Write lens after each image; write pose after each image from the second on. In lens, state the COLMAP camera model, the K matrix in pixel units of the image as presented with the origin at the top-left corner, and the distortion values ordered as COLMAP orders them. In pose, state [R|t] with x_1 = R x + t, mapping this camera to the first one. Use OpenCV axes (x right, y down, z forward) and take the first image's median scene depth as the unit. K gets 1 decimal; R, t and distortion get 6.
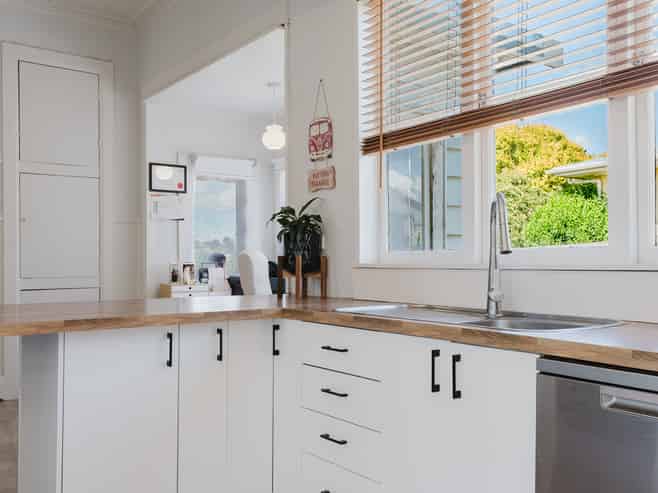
lens RADIAL K [[602.3, 0, 329.0], [0, 602.3, 246.5], [0, 0, 1]] dist [-0.006619, 0.003201]
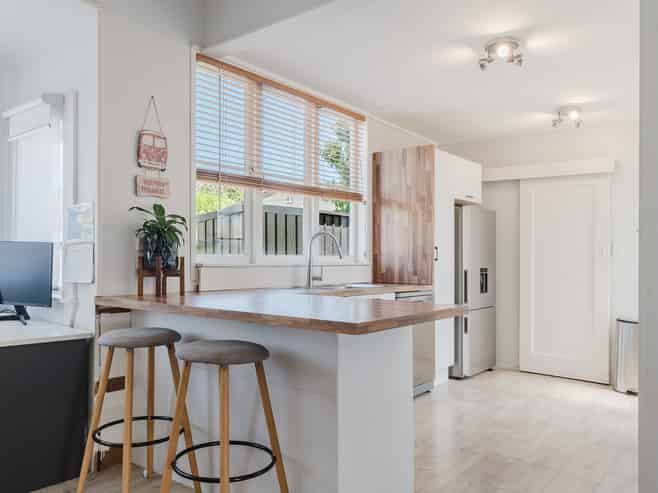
lens RADIAL K [[474.0, 0, 329.0], [0, 474.0, 246.5], [0, 0, 1]] dist [0.003105, 0.000630]
pose [[-0.203602, 0.033739, 0.978472, -0.948857], [-0.022530, 0.998980, -0.039135, 0.023663], [-0.978794, -0.030013, -0.202634, 0.882171]]
